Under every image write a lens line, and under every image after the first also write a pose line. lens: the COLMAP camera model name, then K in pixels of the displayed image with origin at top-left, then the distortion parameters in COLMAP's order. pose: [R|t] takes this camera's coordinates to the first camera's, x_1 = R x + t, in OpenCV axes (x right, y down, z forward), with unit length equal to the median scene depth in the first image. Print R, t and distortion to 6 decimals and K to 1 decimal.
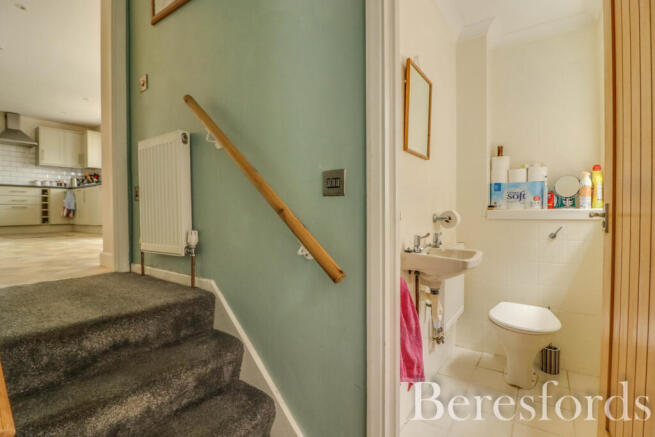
lens RADIAL K [[308.1, 0, 326.7], [0, 308.1, 218.2], [0, 0, 1]] dist [-0.004086, -0.007416]
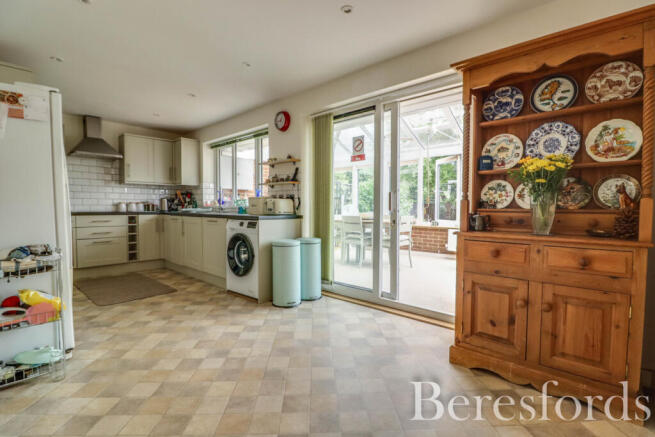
lens RADIAL K [[308.1, 0, 331.0], [0, 308.1, 218.9], [0, 0, 1]] dist [-0.004086, -0.007416]
pose [[0.993128, 0.014402, -0.116140, -0.331058], [-0.012201, 0.999733, 0.019647, -0.106454], [0.116392, -0.018095, 0.993039, 0.287071]]
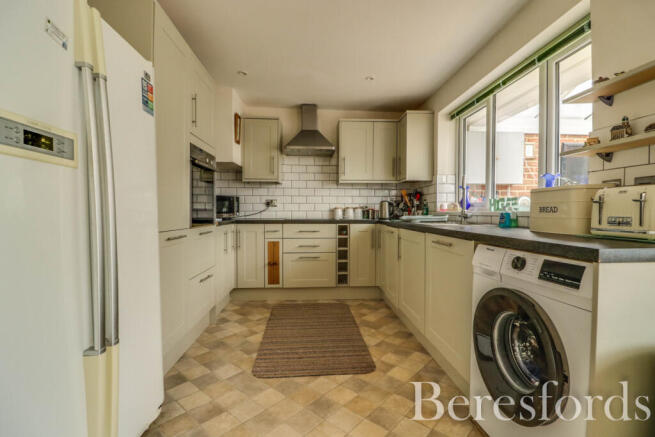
lens RADIAL K [[308.1, 0, 329.6], [0, 308.1, 217.6], [0, 0, 1]] dist [-0.004086, -0.007416]
pose [[0.630721, 0.020417, -0.775741, -0.477965], [-0.021135, 0.999735, 0.009128, -0.111541], [0.775721, 0.010638, 0.630986, 0.599576]]
